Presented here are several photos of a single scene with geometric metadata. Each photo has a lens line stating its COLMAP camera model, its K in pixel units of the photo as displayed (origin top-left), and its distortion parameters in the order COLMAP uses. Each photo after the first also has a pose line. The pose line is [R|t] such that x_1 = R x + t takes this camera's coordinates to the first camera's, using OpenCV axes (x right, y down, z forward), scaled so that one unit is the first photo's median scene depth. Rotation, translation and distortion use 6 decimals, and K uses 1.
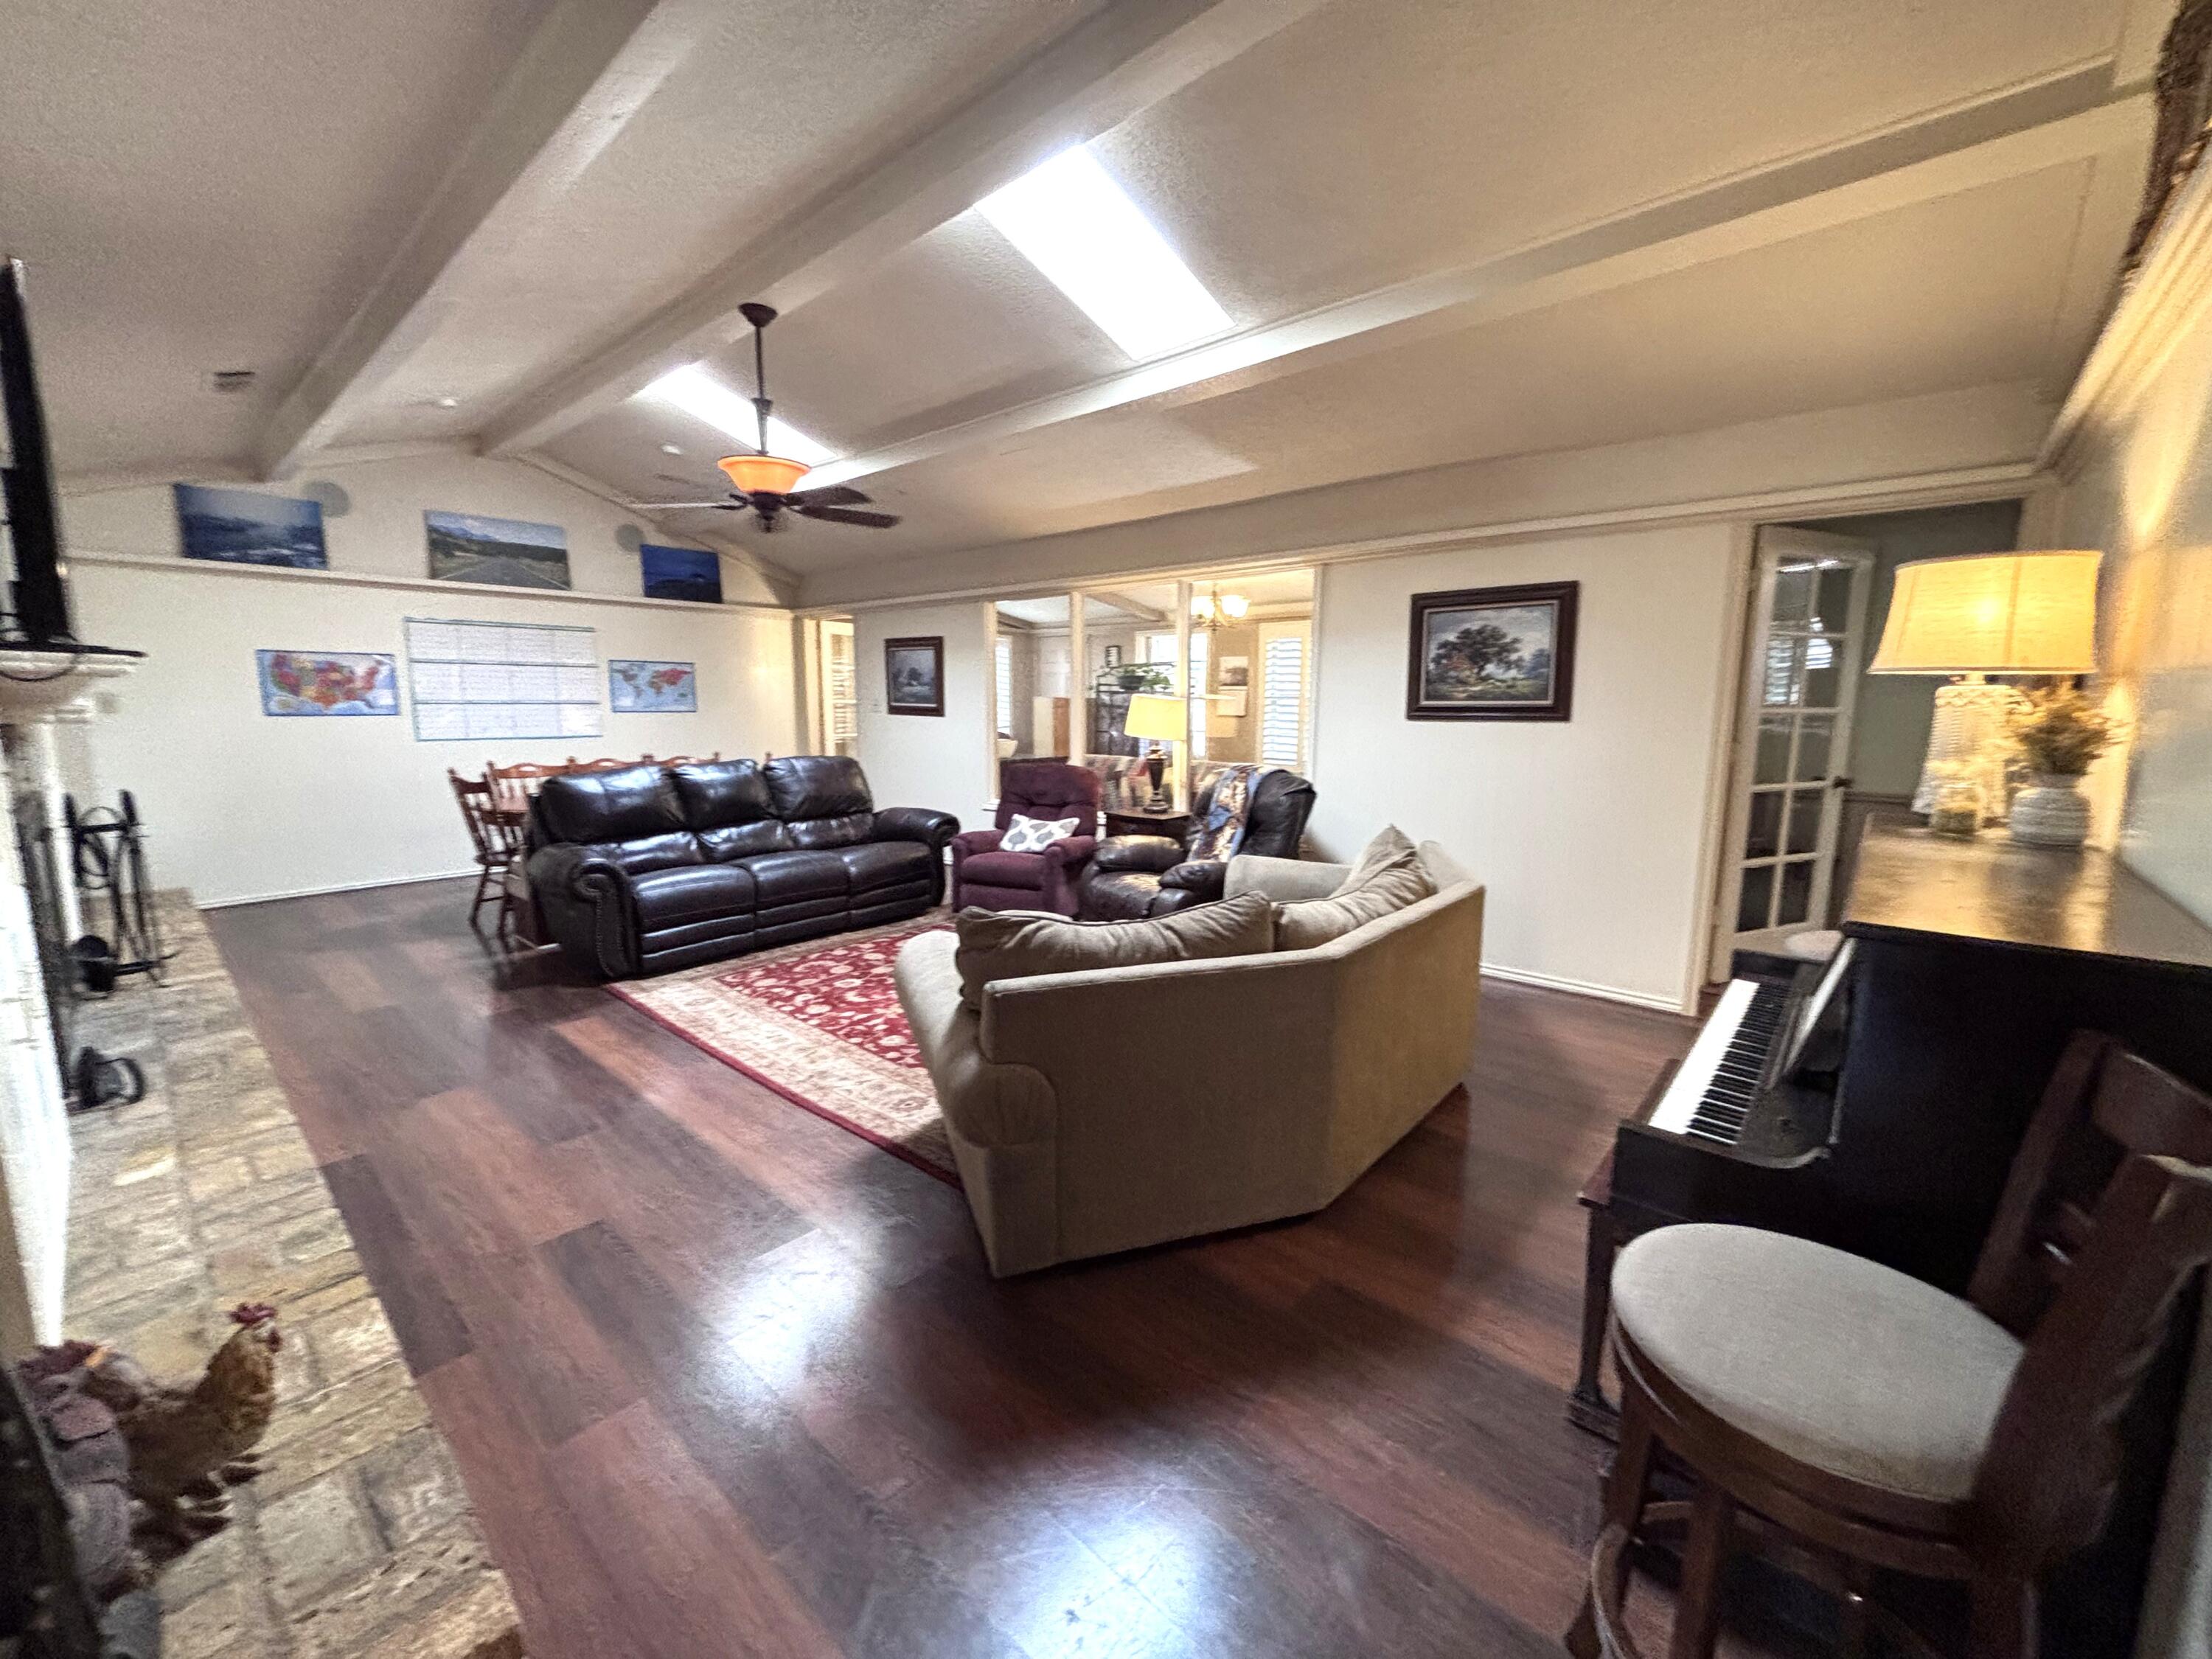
lens RADIAL K [[901.3, 0, 1103.1], [0, 901.3, 836.5], [0, 0, 1]] dist [0.003871, -0.003417]
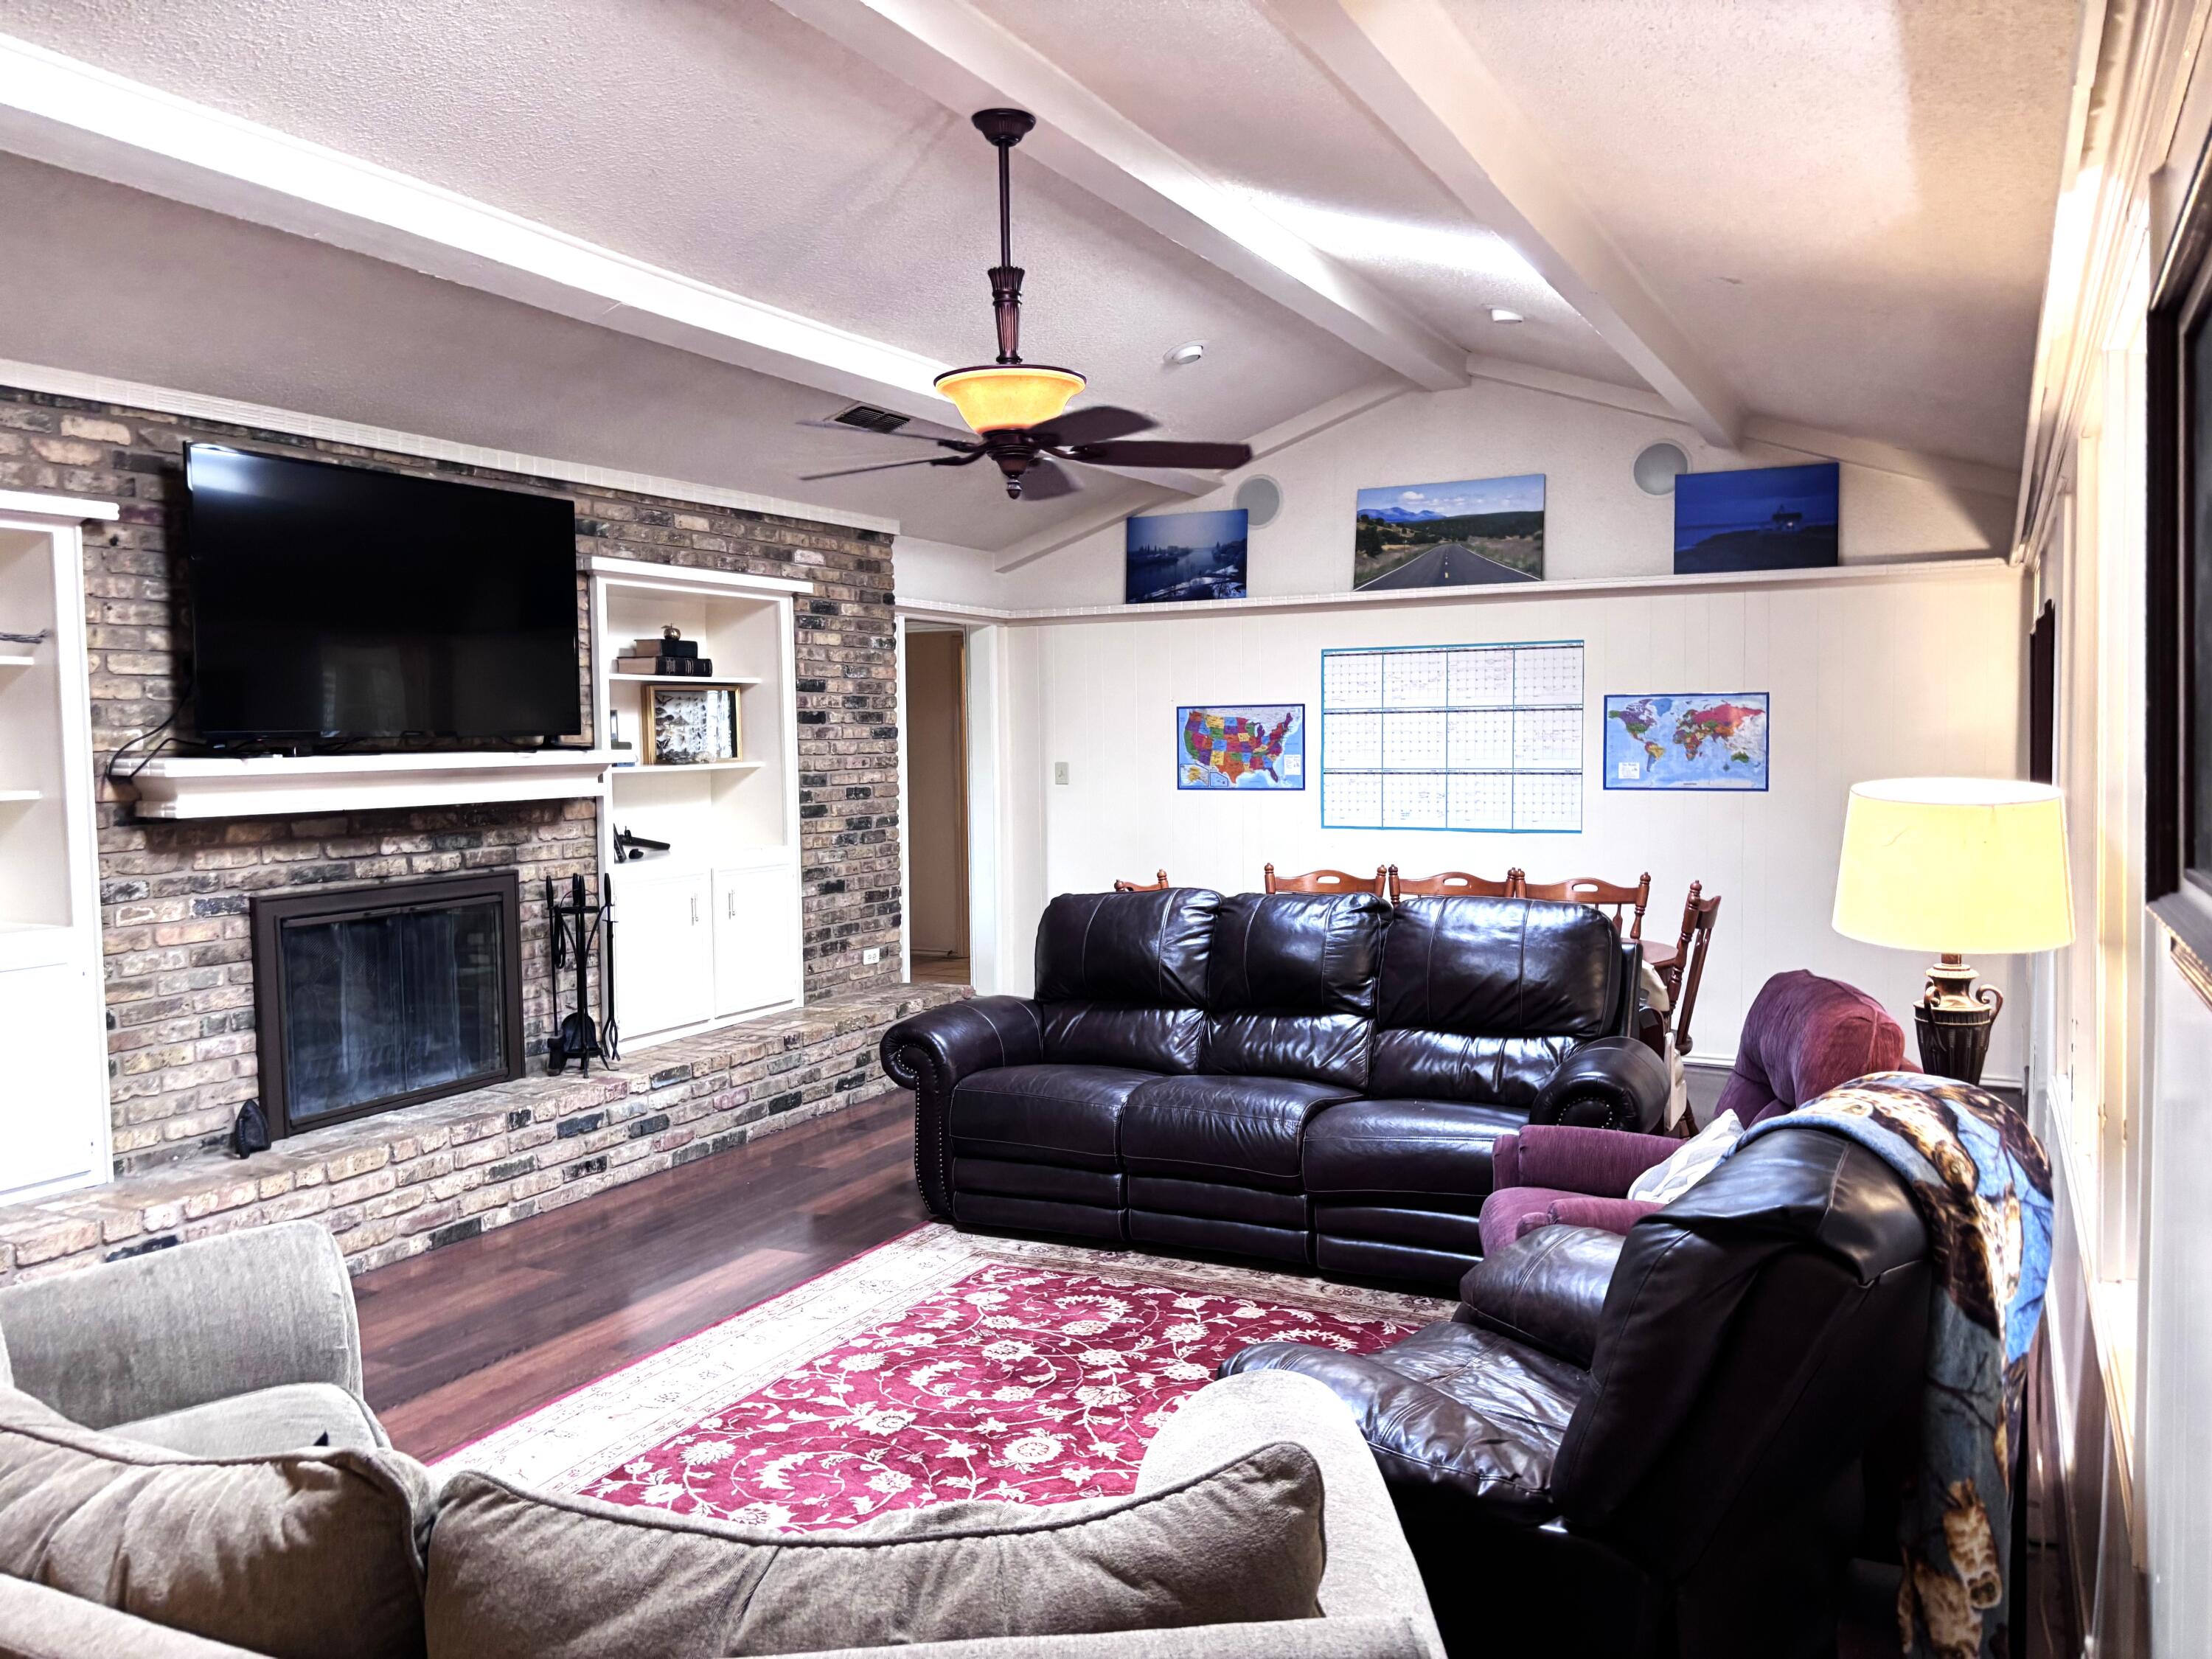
lens RADIAL K [[1675.3, 0, 1129.9], [0, 1675.3, 824.5], [0, 0, 1]] dist [0.041271, -0.049595]
pose [[0.244246, 0.040646, -0.968861, 0.508087], [-0.135349, 0.990770, 0.007444, -0.115914], [0.960221, 0.129316, 0.247493, 0.642346]]
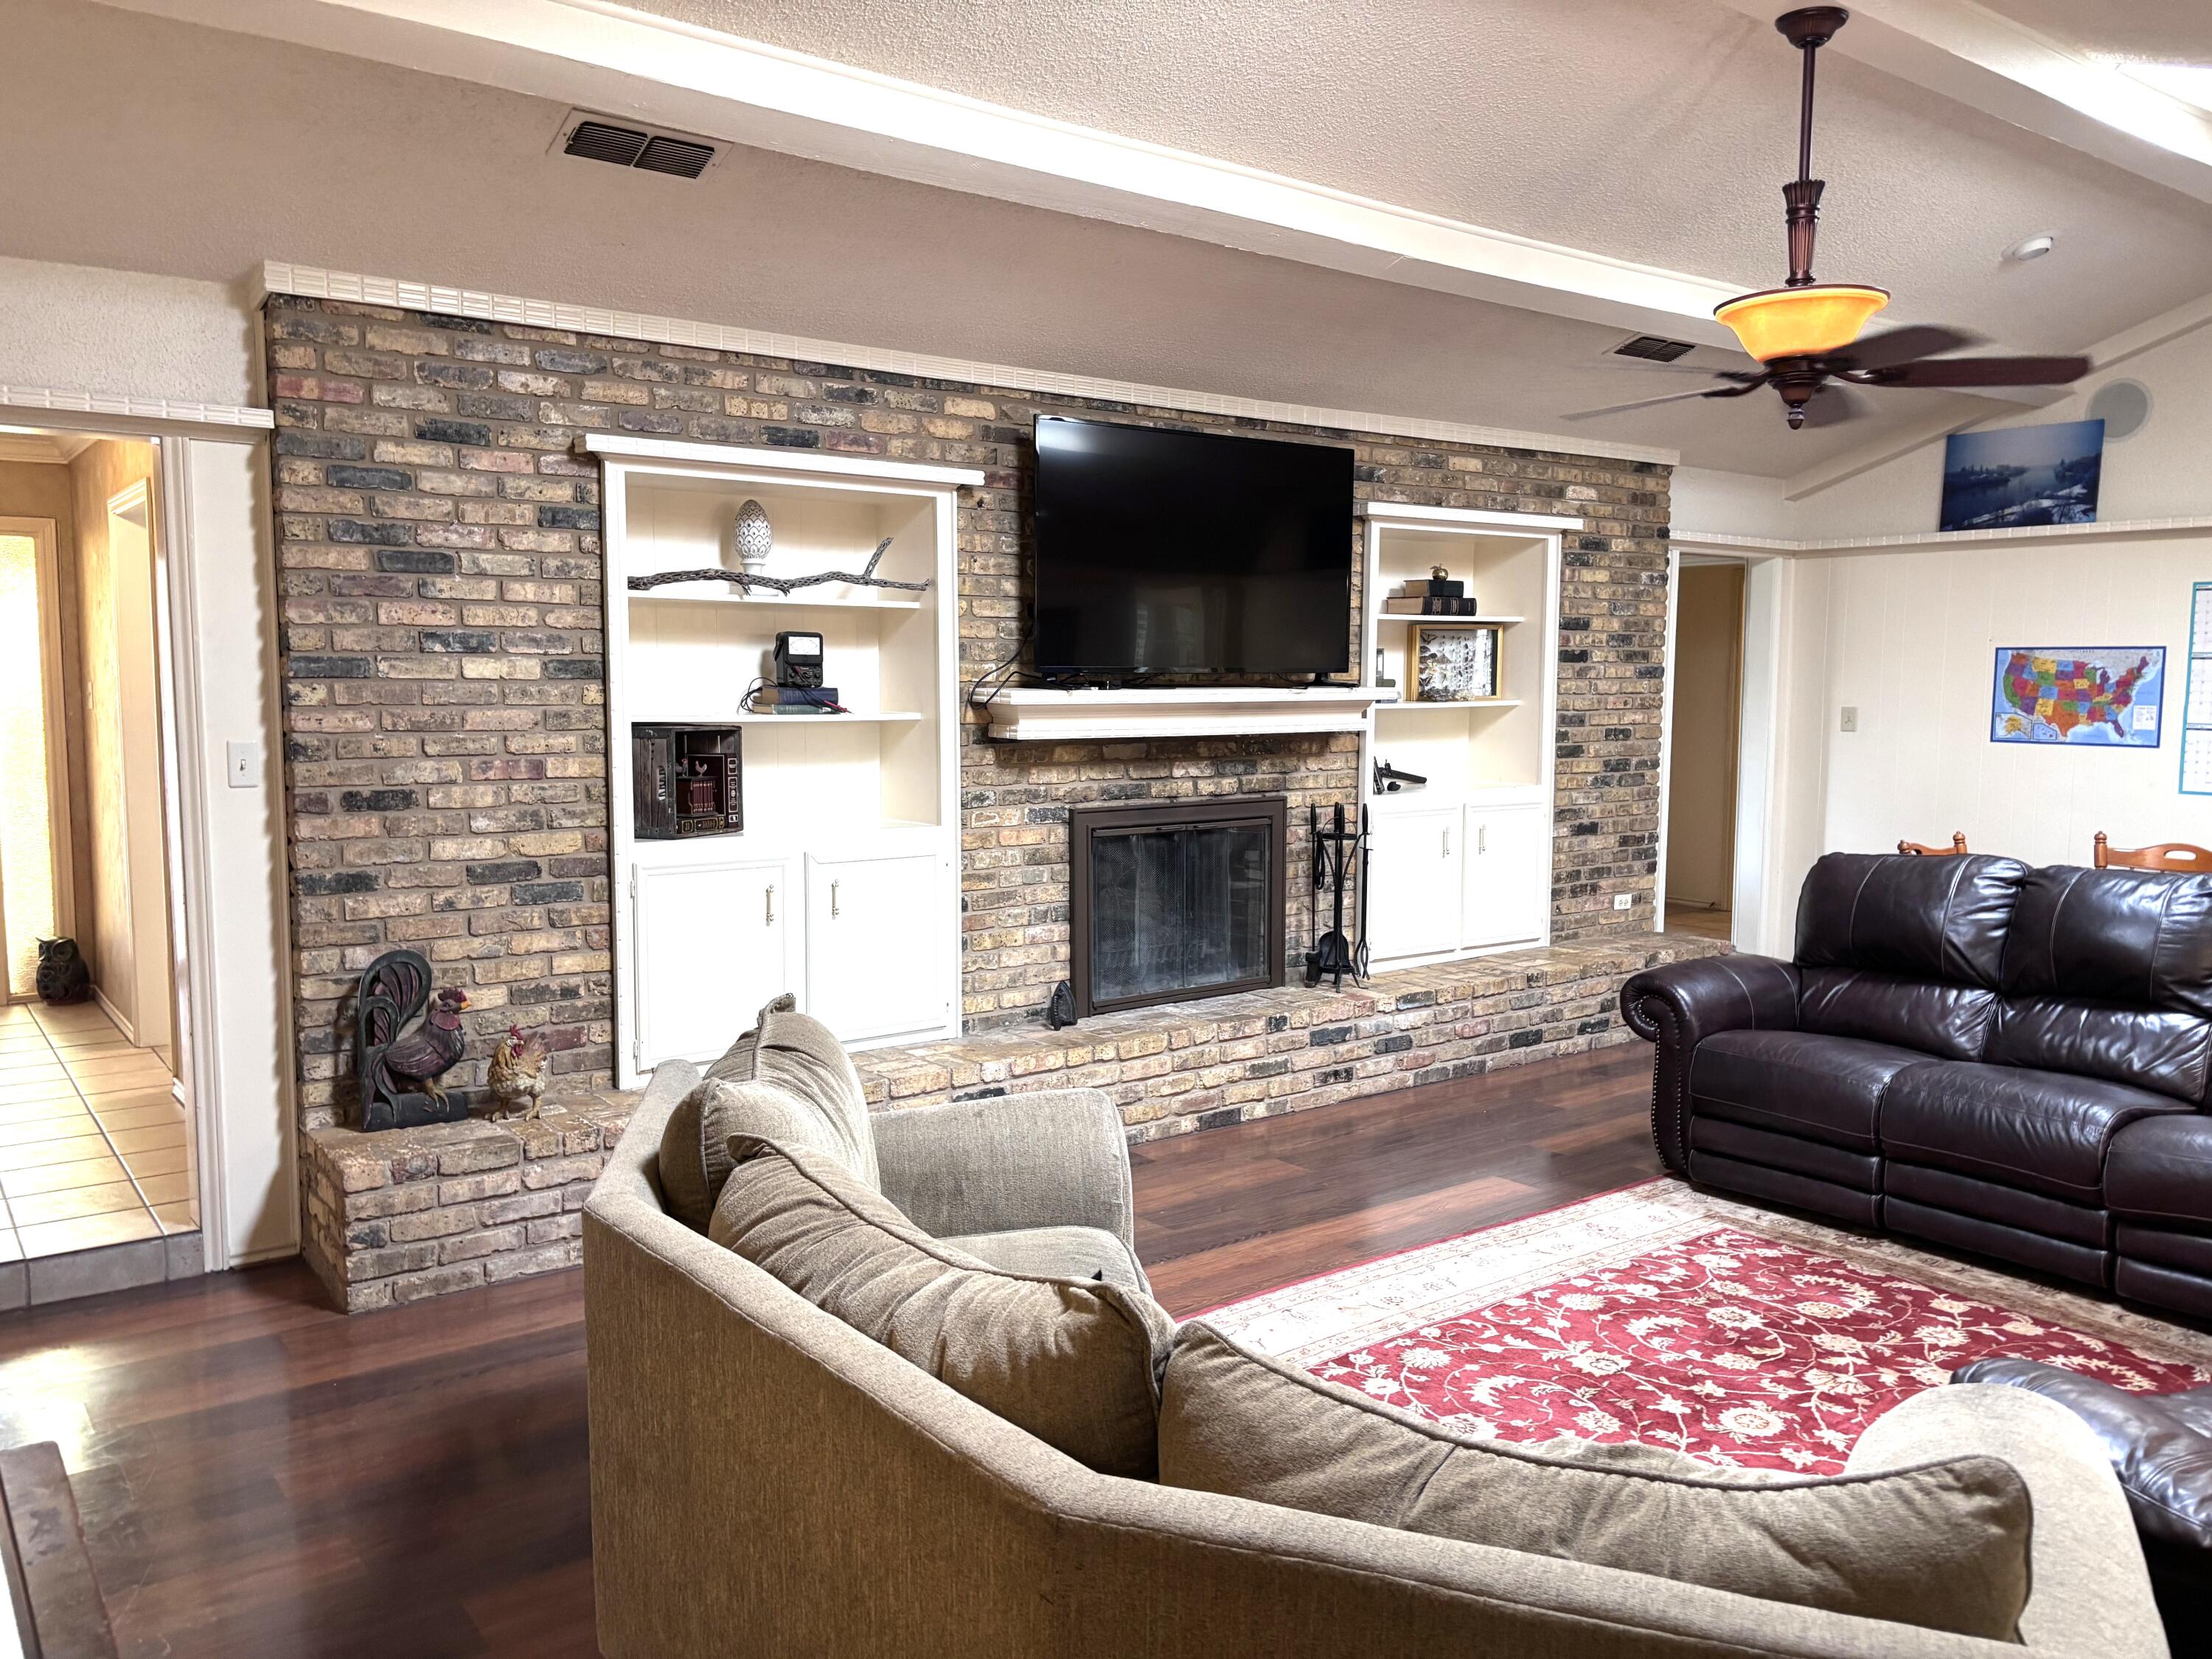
lens RADIAL K [[1675.3, 0, 1118.5], [0, 1675.3, 825.7], [0, 0, 1]] dist [0.041271, -0.049595]
pose [[-0.210962, 0.081757, -0.974069, 0.527701], [-0.157932, 0.980553, 0.116506, -0.122536], [0.964651, 0.178415, -0.193948, 0.652477]]
